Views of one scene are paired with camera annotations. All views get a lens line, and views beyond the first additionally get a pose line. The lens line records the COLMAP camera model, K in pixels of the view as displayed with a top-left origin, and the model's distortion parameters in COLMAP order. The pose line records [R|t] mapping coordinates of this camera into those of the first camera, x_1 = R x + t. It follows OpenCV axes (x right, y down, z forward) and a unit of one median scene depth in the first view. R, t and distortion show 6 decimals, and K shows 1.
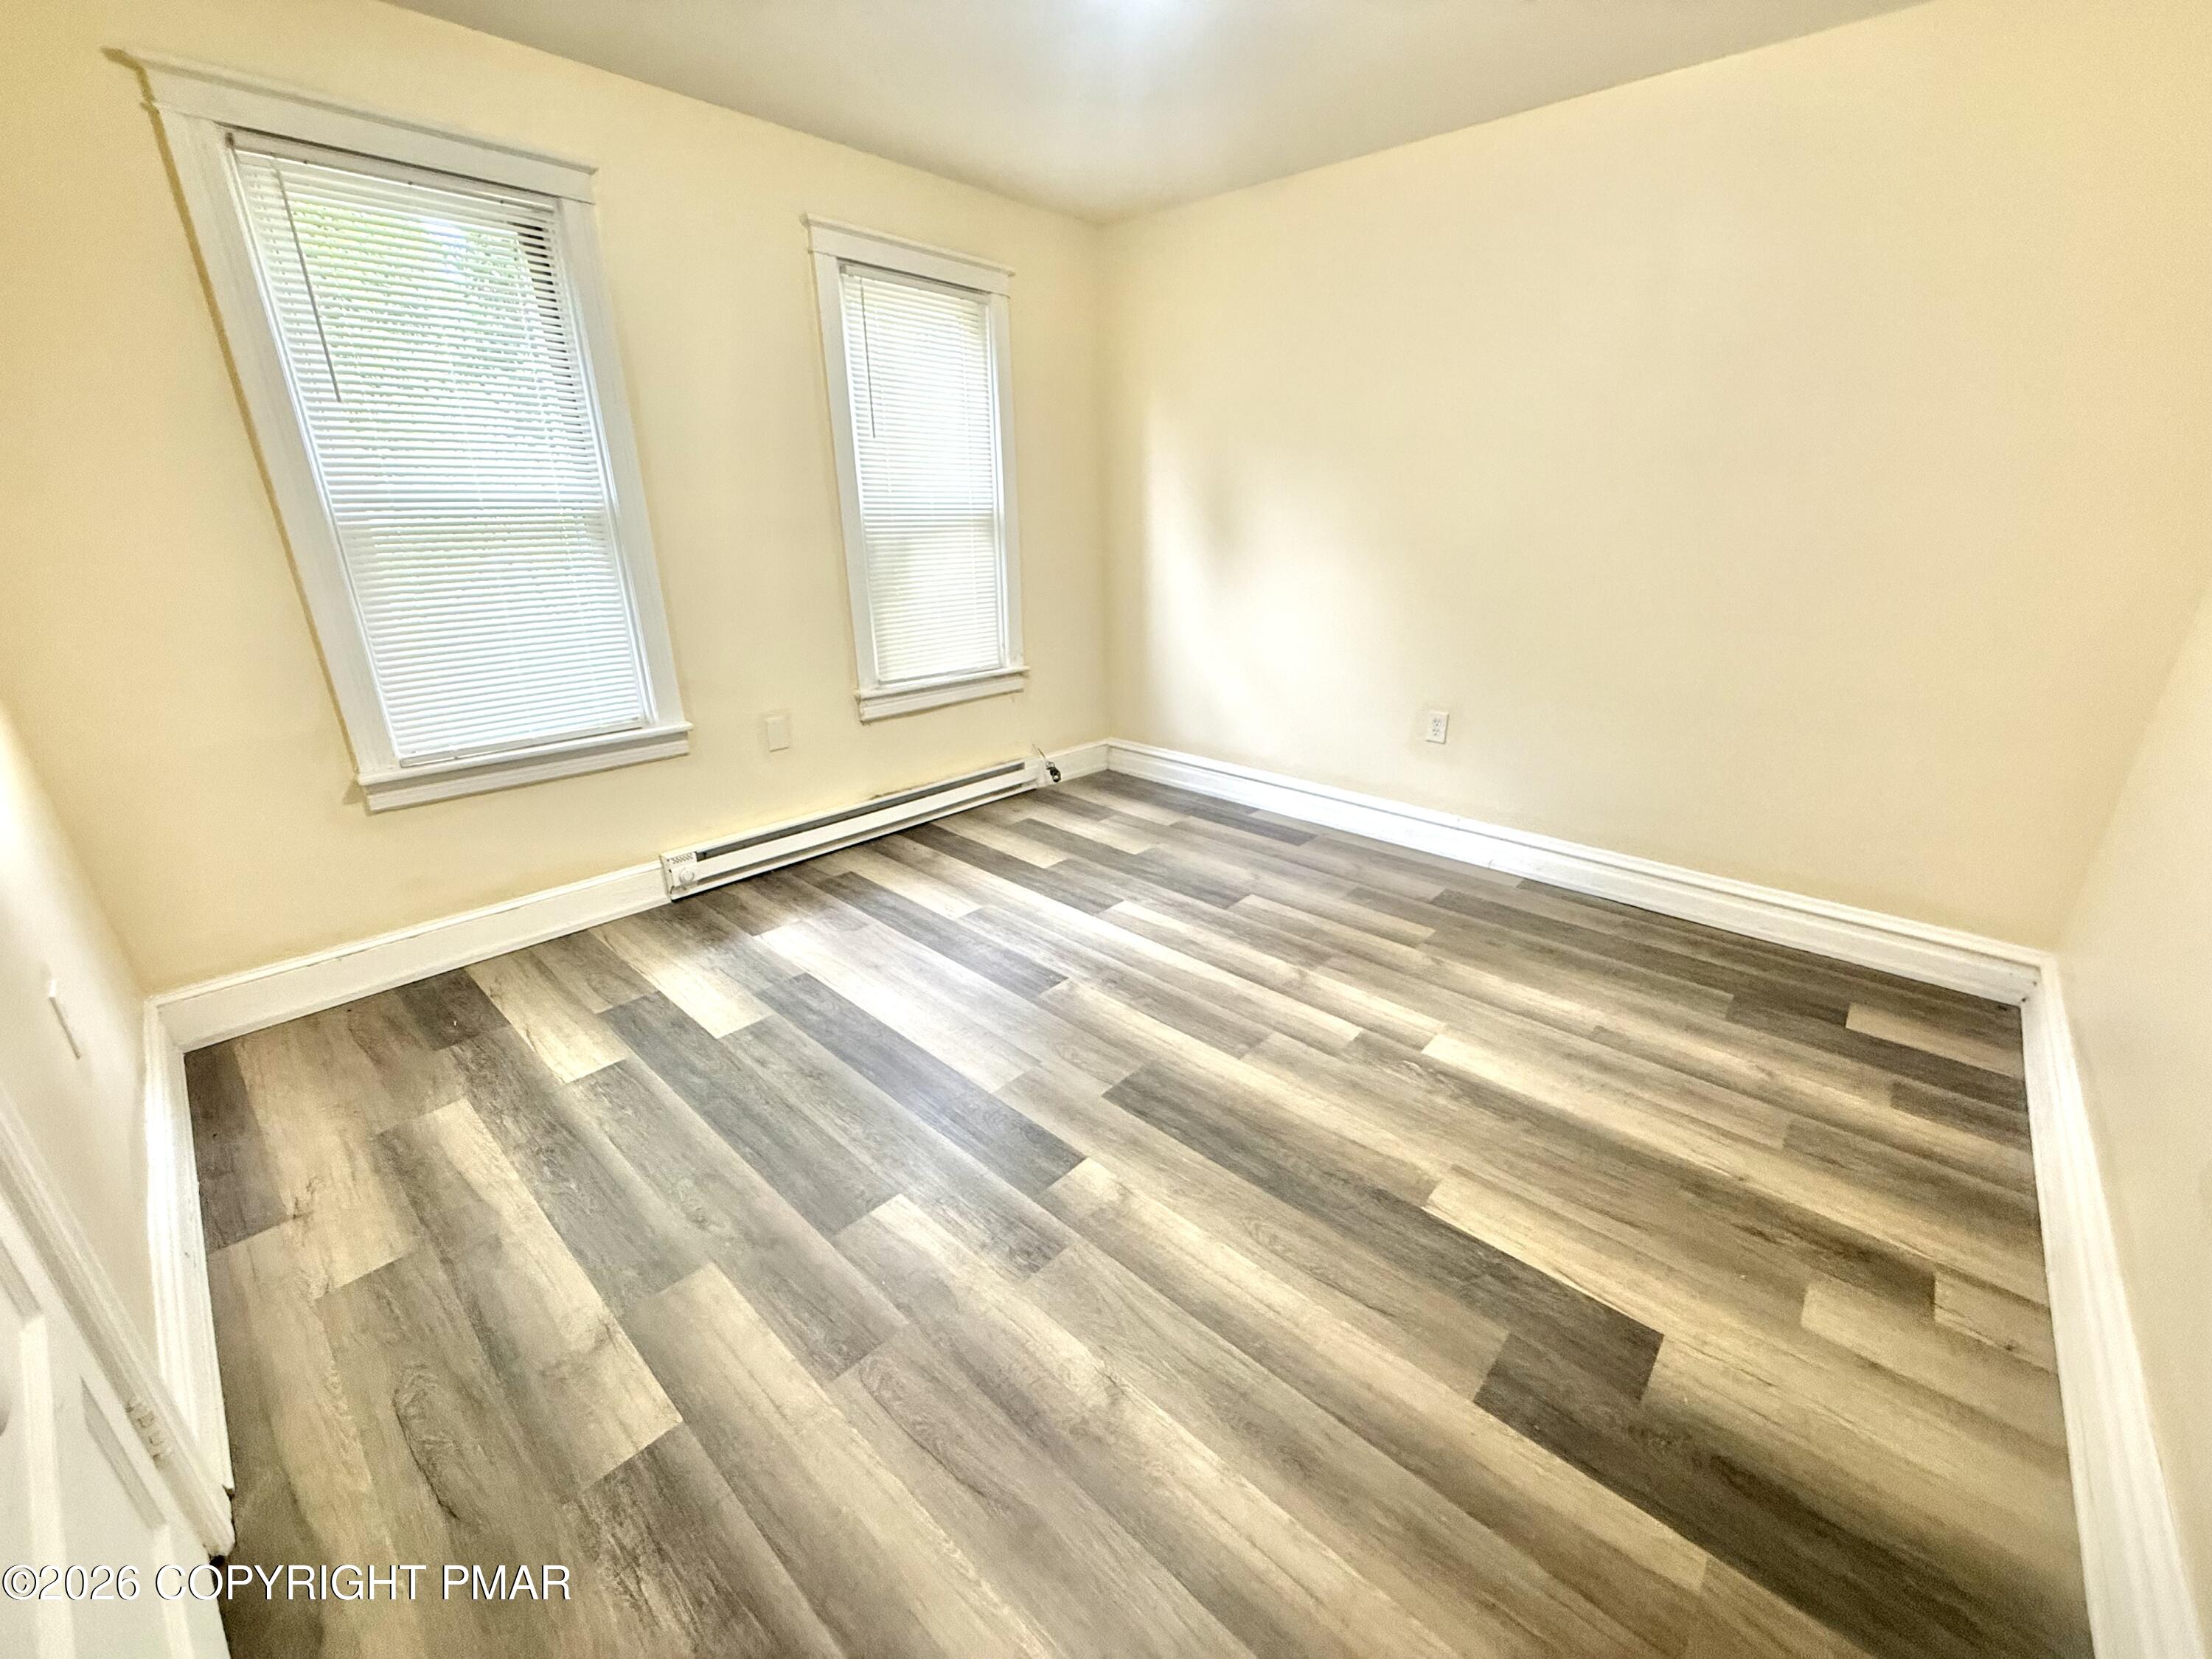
lens RADIAL K [[882.9, 0, 1102.4], [0, 882.9, 843.9], [0, 0, 1]] dist [0.000096, 0.000325]
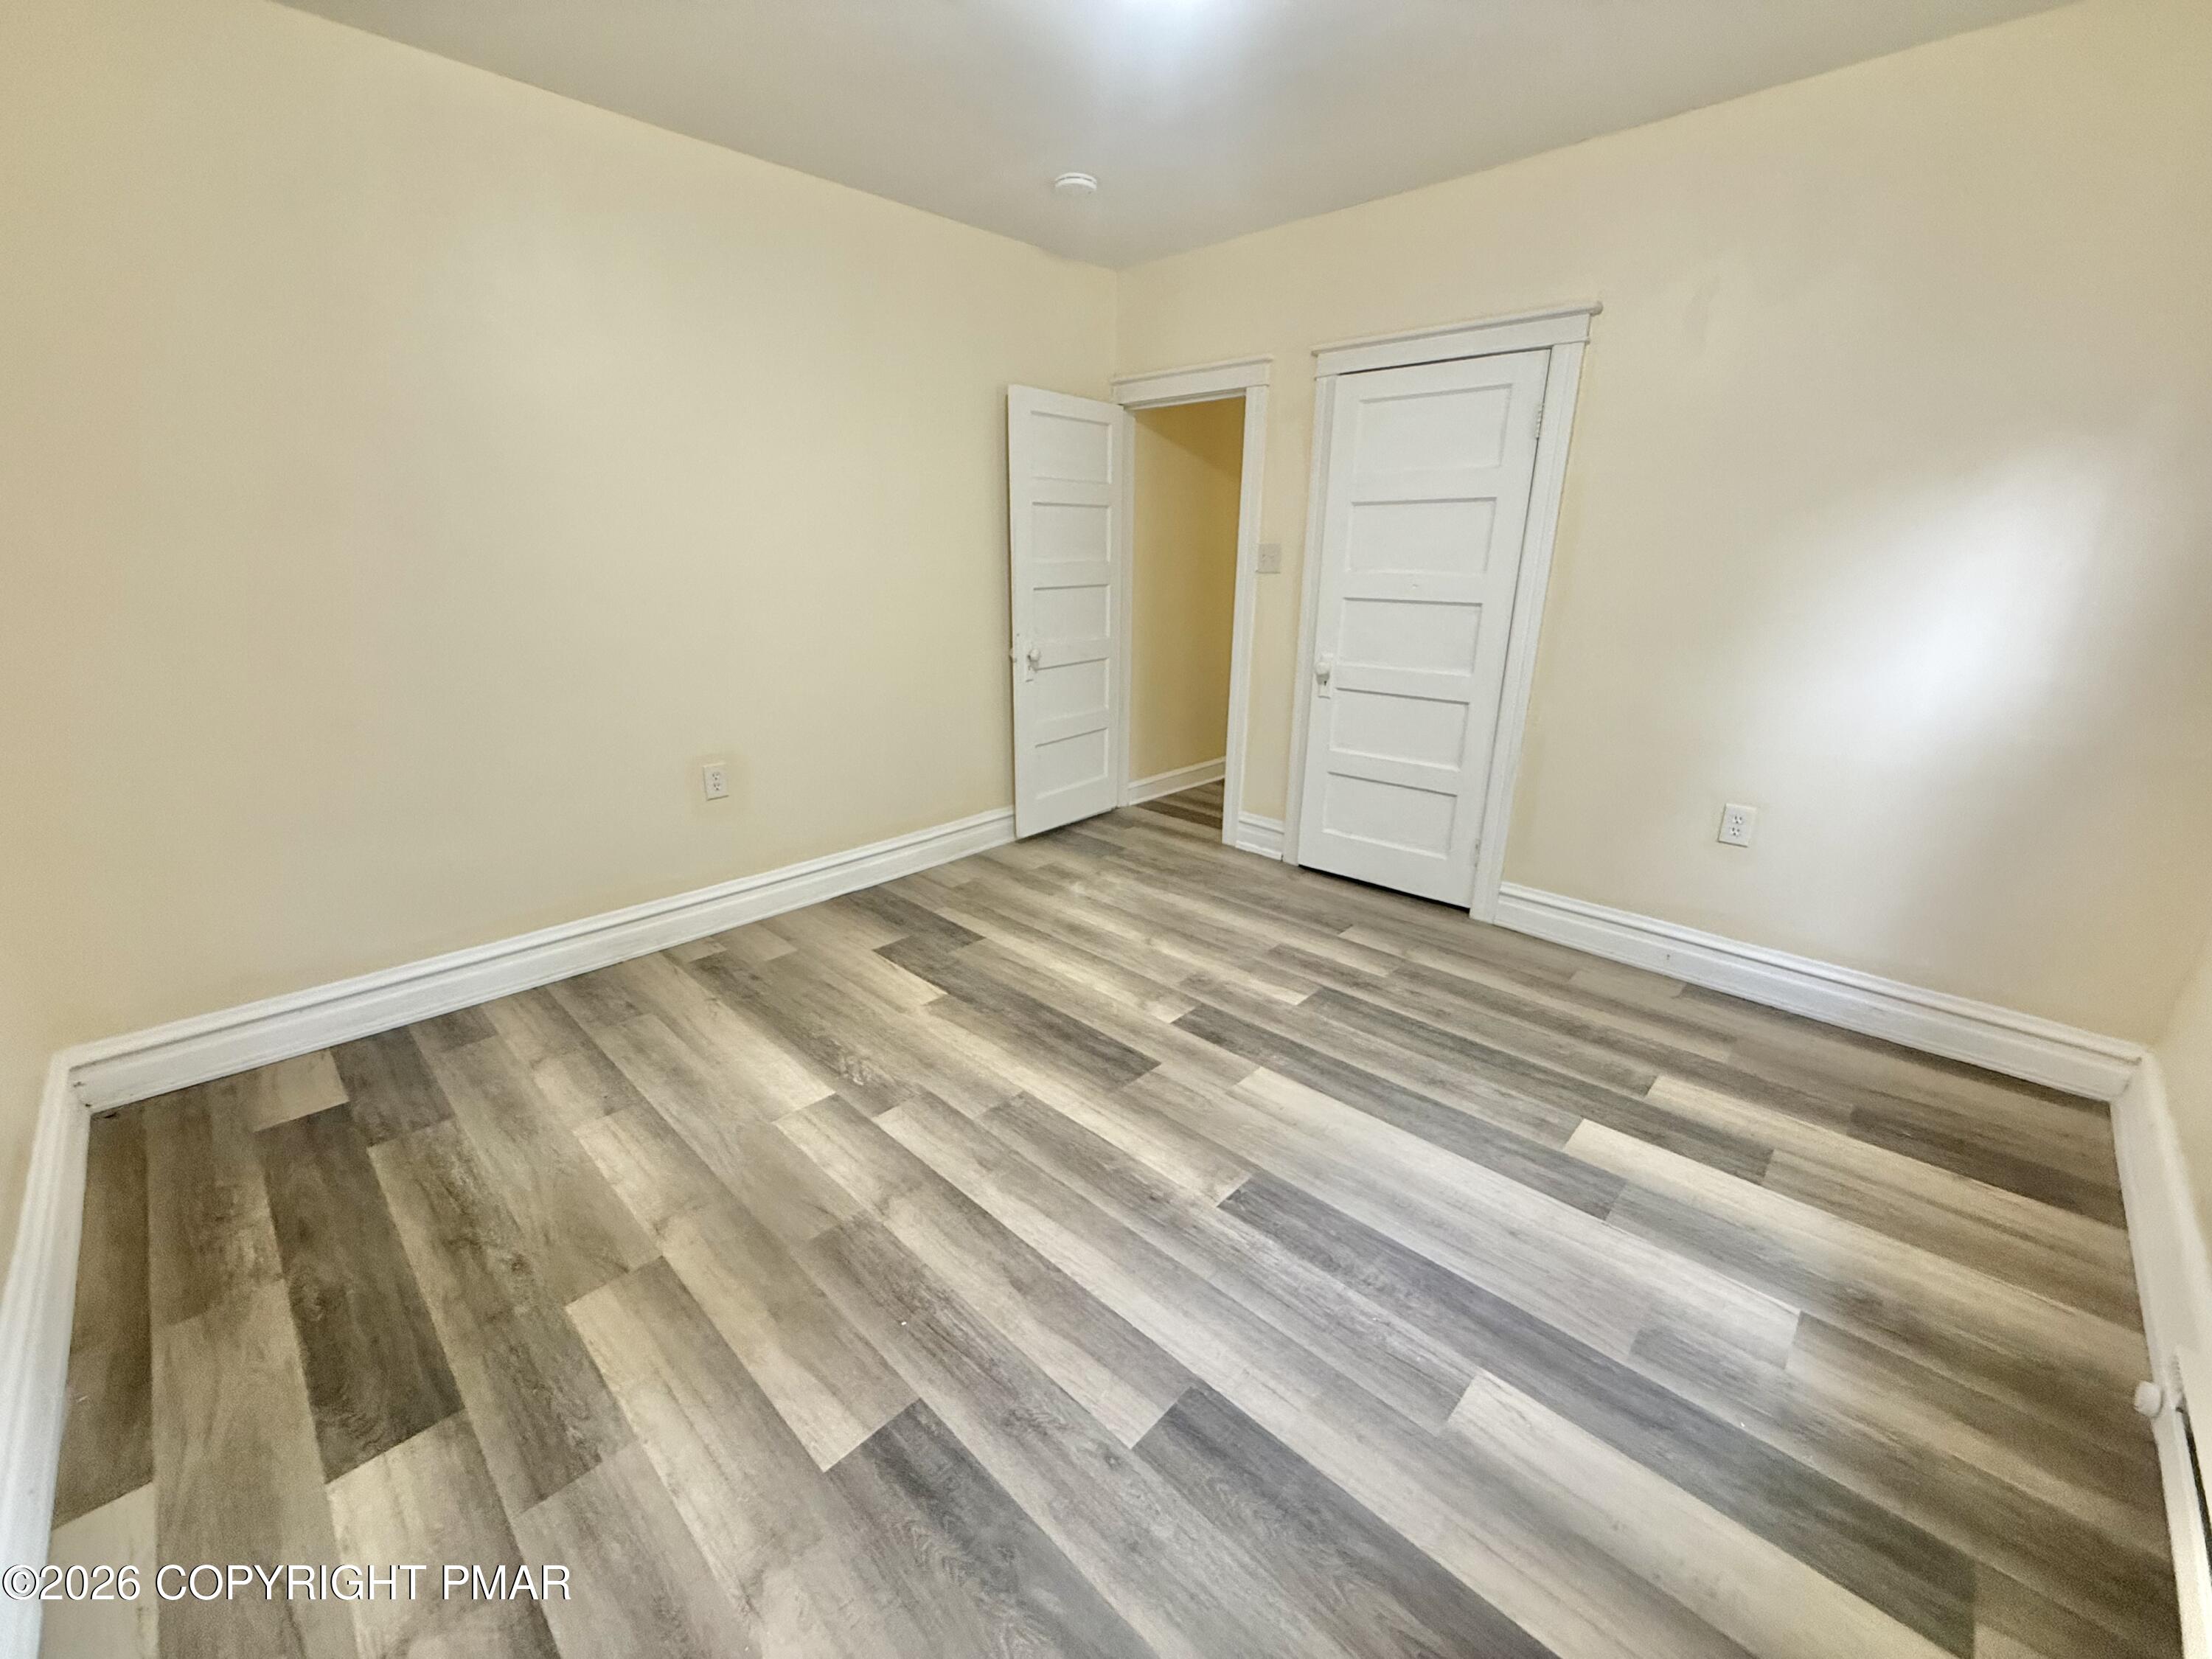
lens RADIAL K [[882.9, 0, 1104.8], [0, 882.9, 828.5], [0, 0, 1]] dist [0.000096, 0.000325]
pose [[-0.999610, -0.013566, 0.024409, 0.046142], [0.005121, 0.770202, 0.637779, -0.631109], [-0.027452, 0.637656, -0.769832, 1.611984]]
